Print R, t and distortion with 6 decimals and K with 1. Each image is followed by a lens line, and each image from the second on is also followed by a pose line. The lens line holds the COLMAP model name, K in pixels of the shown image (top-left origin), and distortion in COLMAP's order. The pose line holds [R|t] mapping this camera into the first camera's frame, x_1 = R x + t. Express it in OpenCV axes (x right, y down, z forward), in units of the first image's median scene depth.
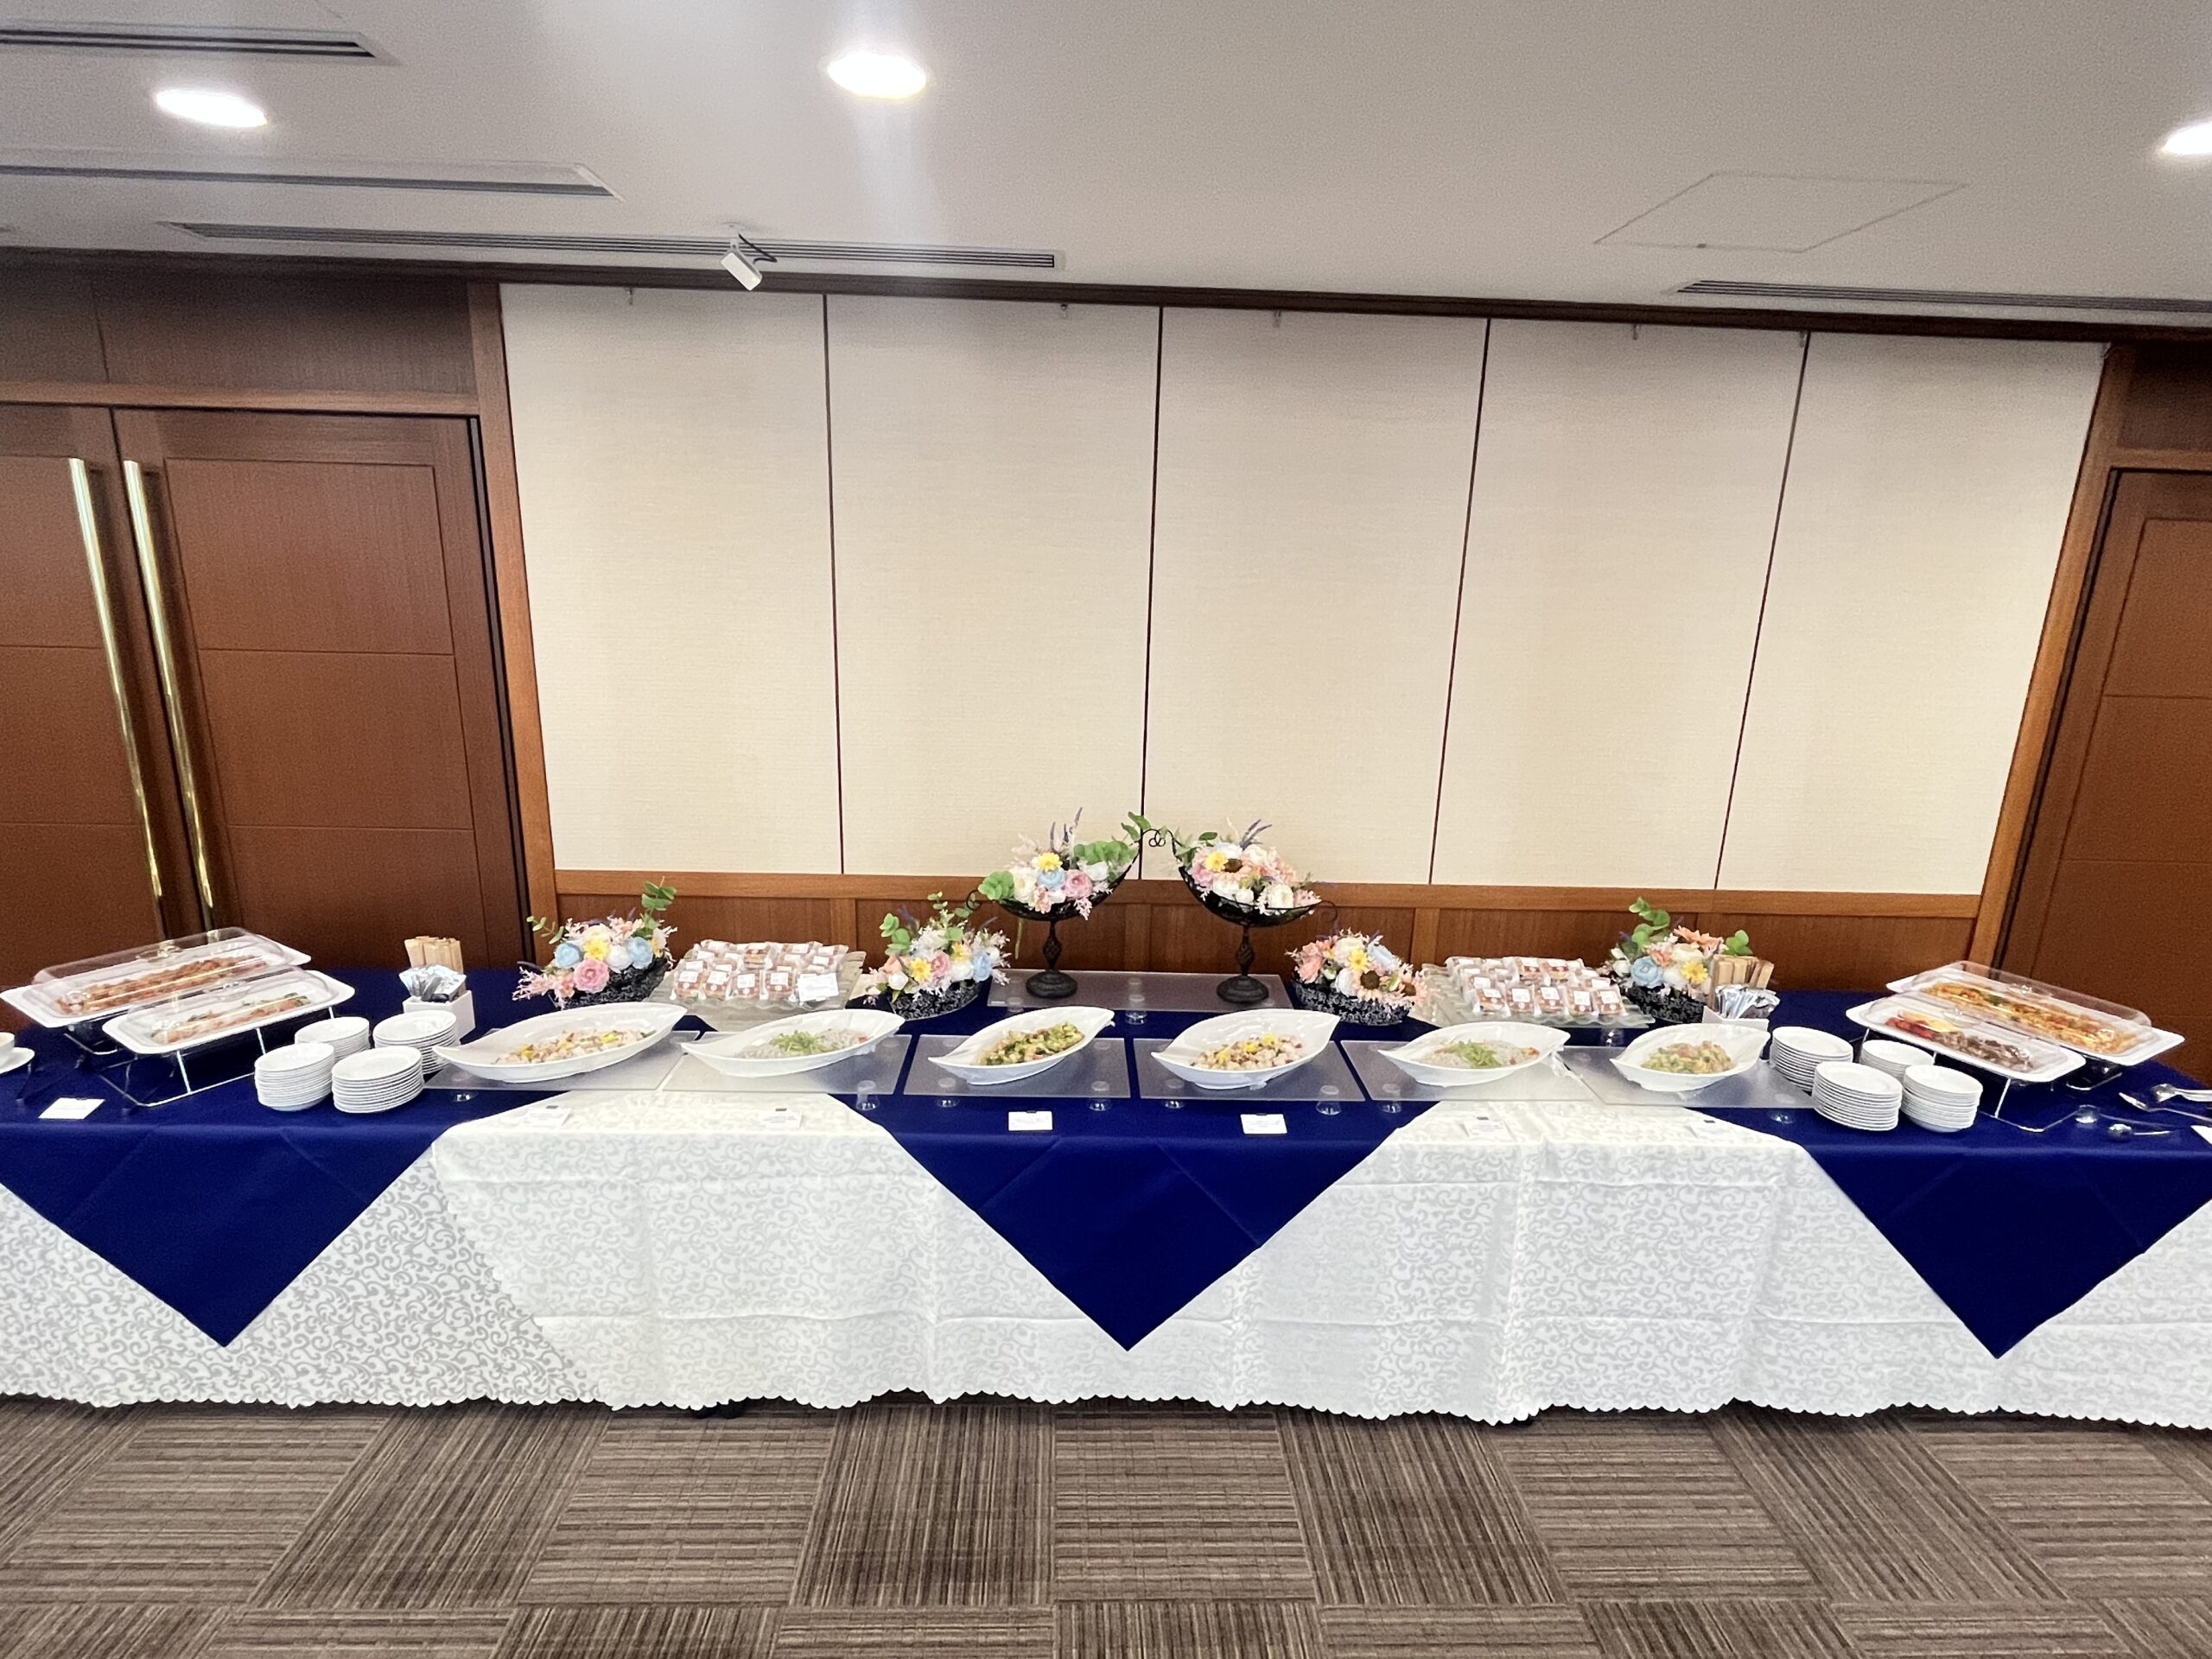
lens RADIAL K [[1096.7, 0, 1096.8], [0, 1096.7, 831.8], [0, 0, 1]] dist [-0.001339, -0.002078]
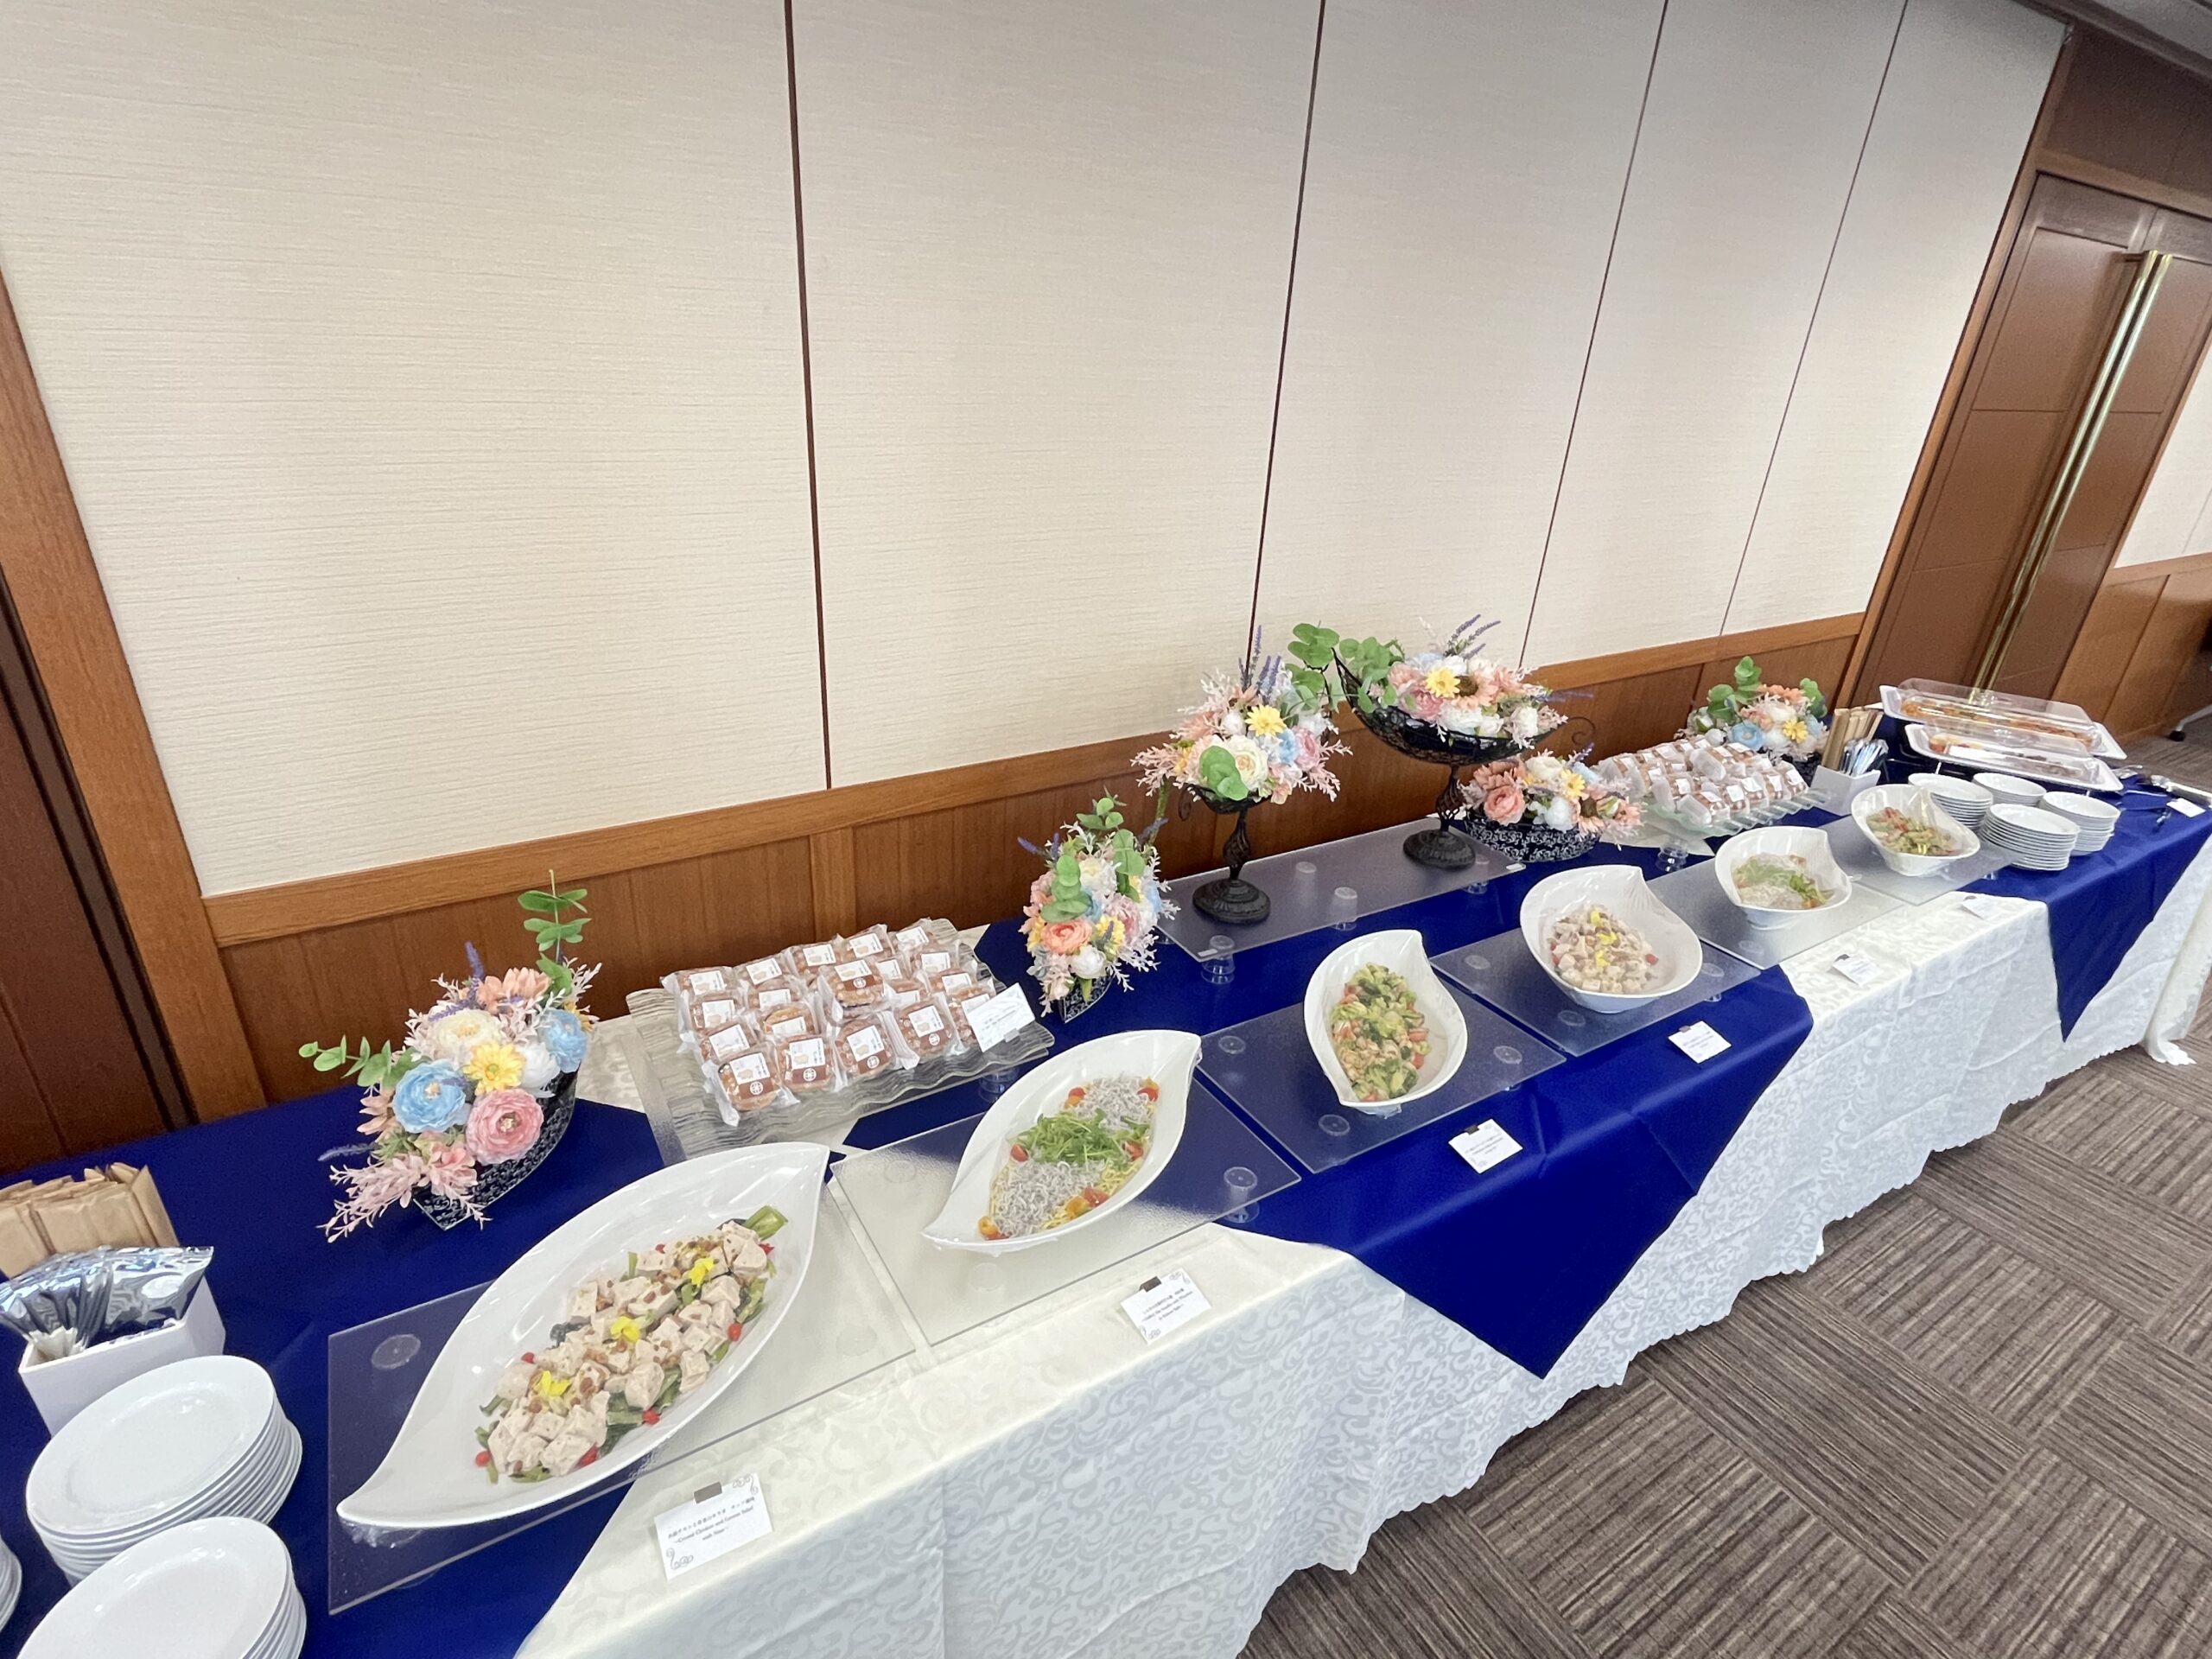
lens RADIAL K [[1096.7, 0, 1096.8], [0, 1096.7, 831.8], [0, 0, 1]] dist [-0.001339, -0.002078]
pose [[0.864796, -0.198669, 0.461150, -0.446940], [0.097400, 0.967326, 0.234080, -0.069357], [-0.492586, -0.157516, 0.855890, 0.528846]]
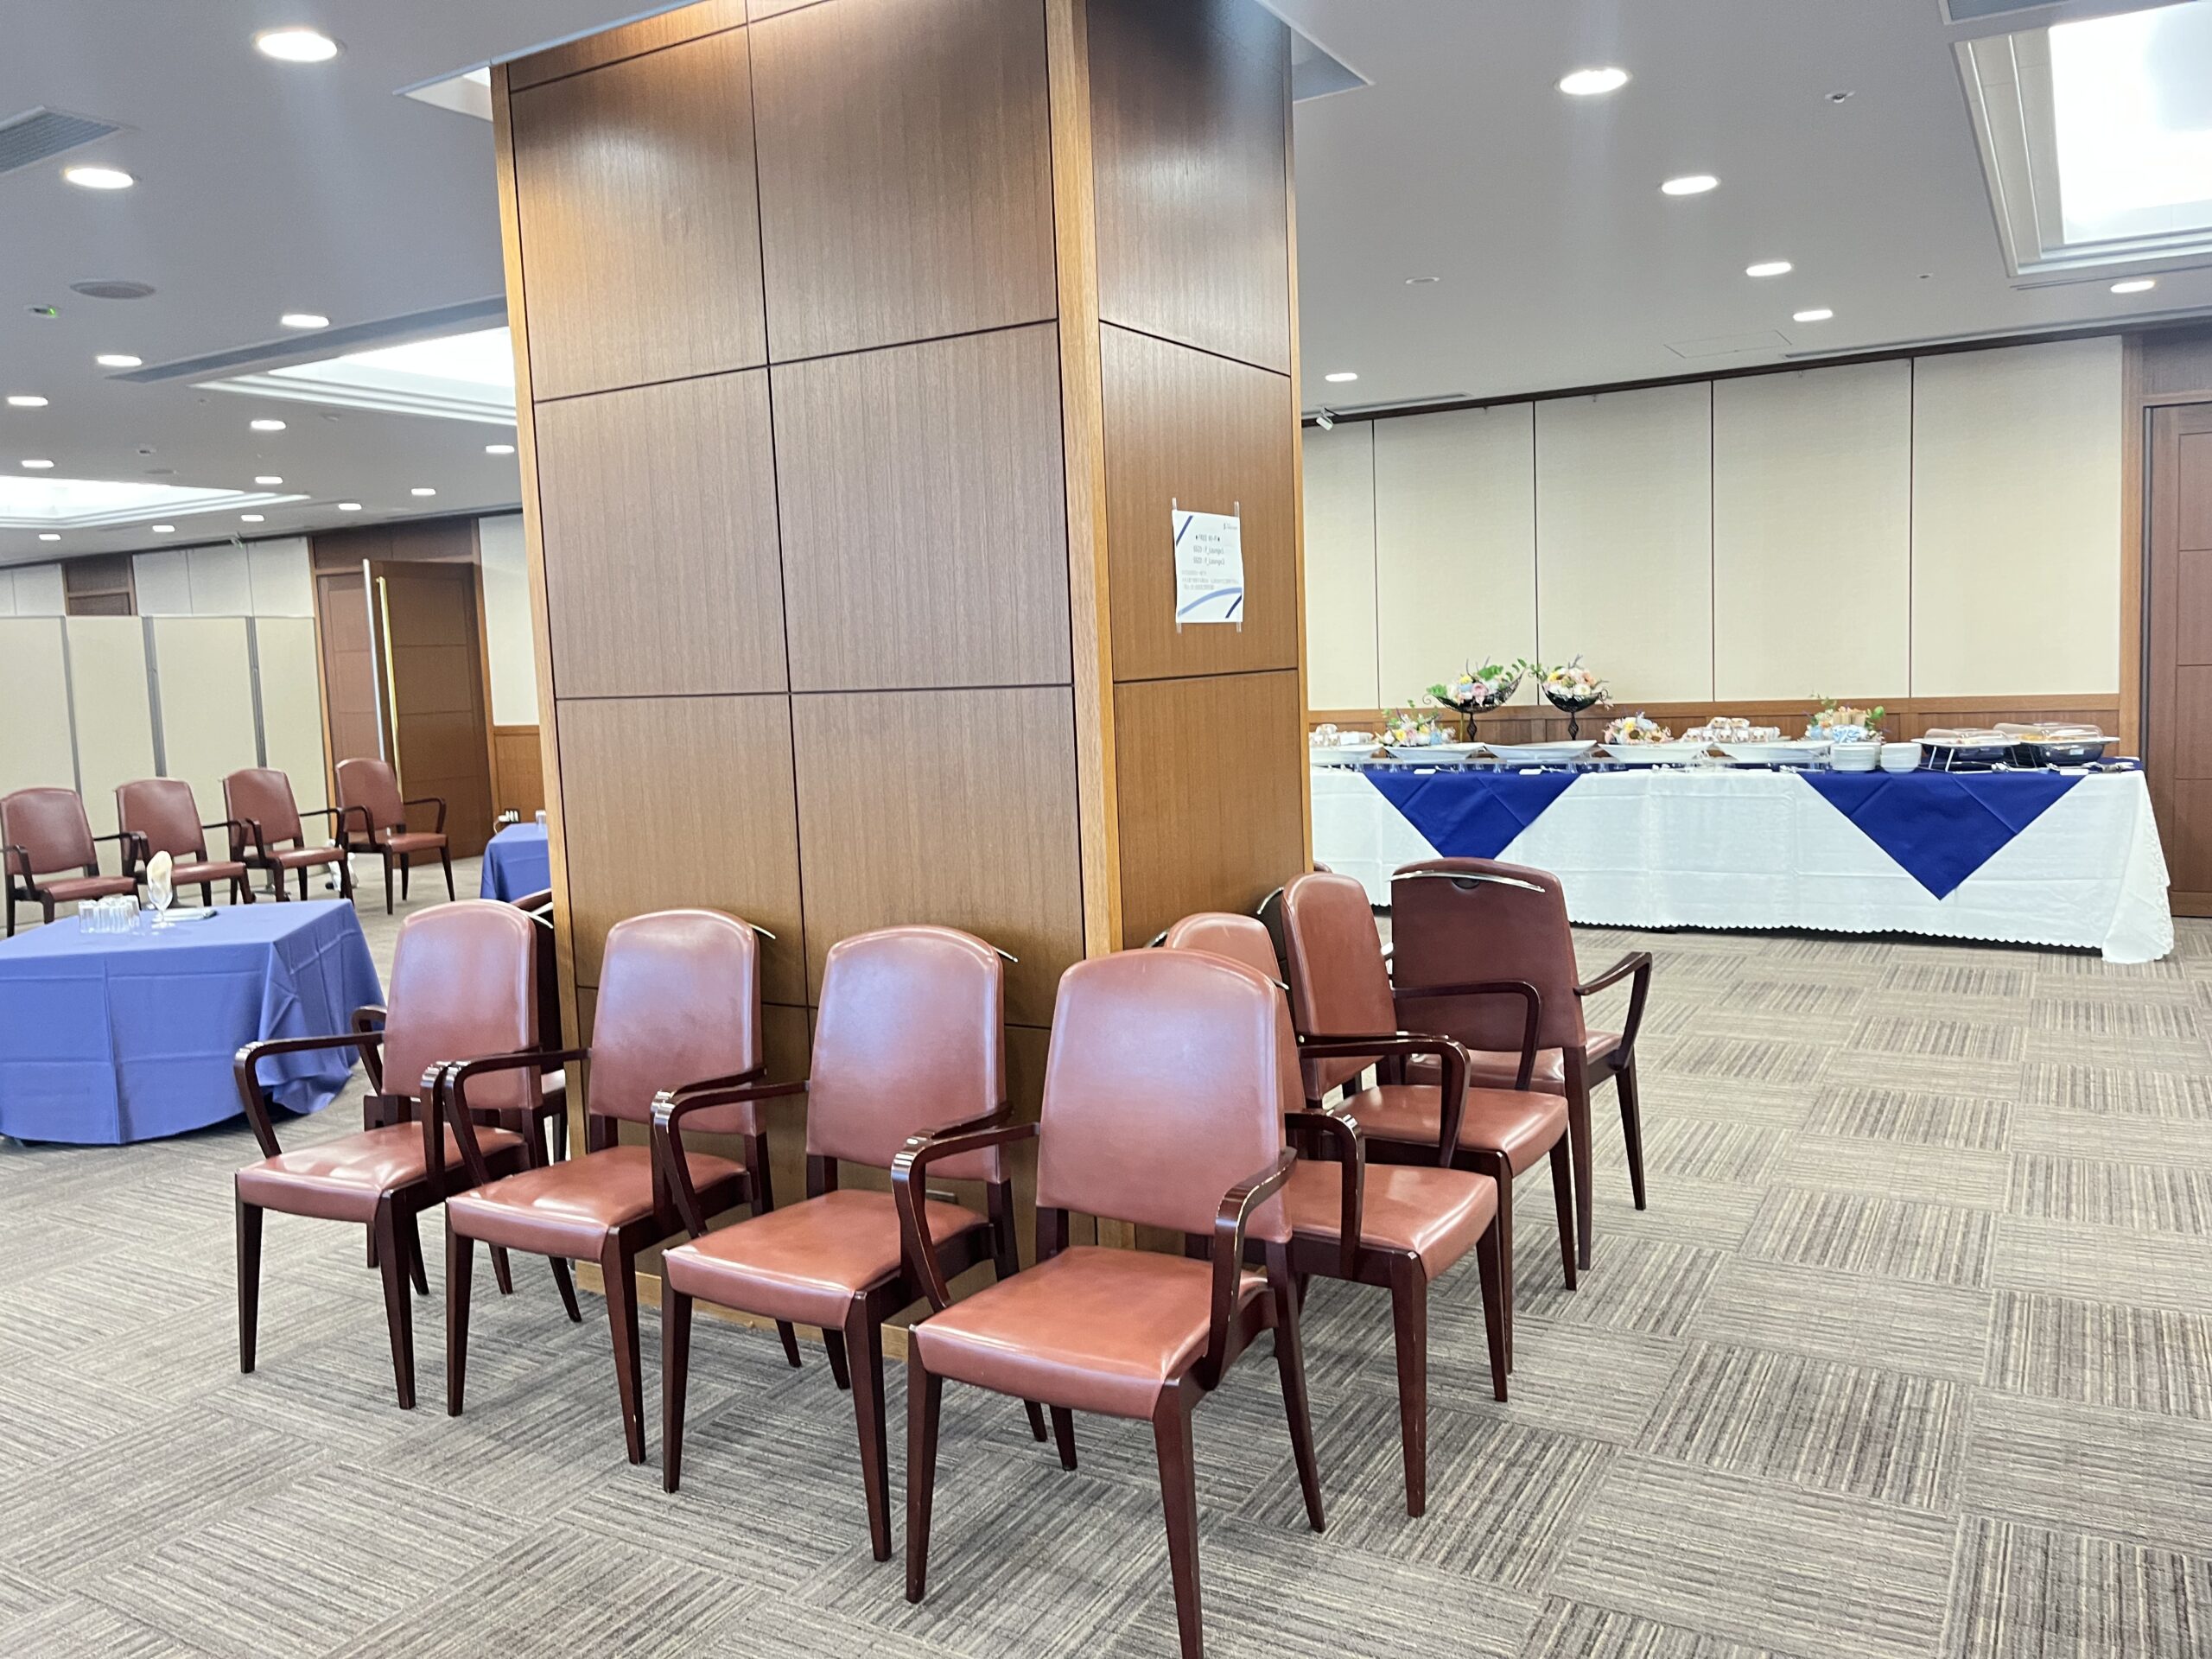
lens RADIAL K [[1679.3, 0, 1102.3], [0, 1679.3, 808.9], [0, 0, 1]] dist [0.058367, -0.087735]
pose [[0.845953, -0.014370, -0.533063, 1.068571], [-0.066804, 0.988906, -0.132675, 0.739096], [0.529056, 0.147848, 0.835608, -1.942597]]
